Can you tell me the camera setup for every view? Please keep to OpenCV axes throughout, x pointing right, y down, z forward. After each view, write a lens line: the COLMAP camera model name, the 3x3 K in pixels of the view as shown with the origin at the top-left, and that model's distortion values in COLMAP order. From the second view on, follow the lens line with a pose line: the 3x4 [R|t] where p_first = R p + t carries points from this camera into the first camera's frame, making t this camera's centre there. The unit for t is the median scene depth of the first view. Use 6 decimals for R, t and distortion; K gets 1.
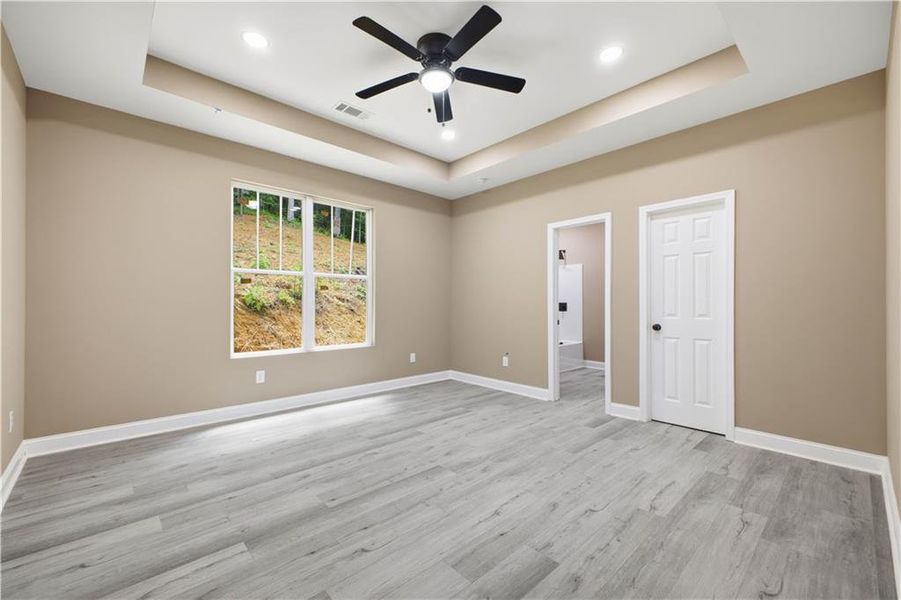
lens RADIAL K [[364.5, 0, 453.4], [0, 364.5, 301.3], [0, 0, 1]] dist [0.011262, -0.004627]
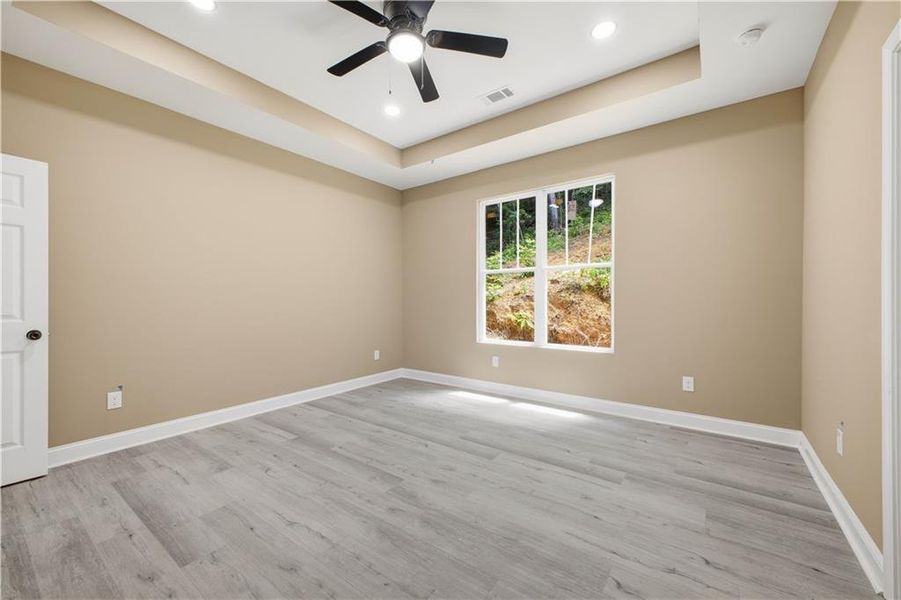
lens RADIAL K [[364.5, 0, 453.4], [0, 364.5, 300.7], [0, 0, 1]] dist [0.011262, -0.004627]
pose [[0.195003, 0.006603, -0.980781, 0.815913], [0.005982, 0.999951, 0.007922, 0.004869], [0.980784, -0.007412, 0.194953, 0.902053]]
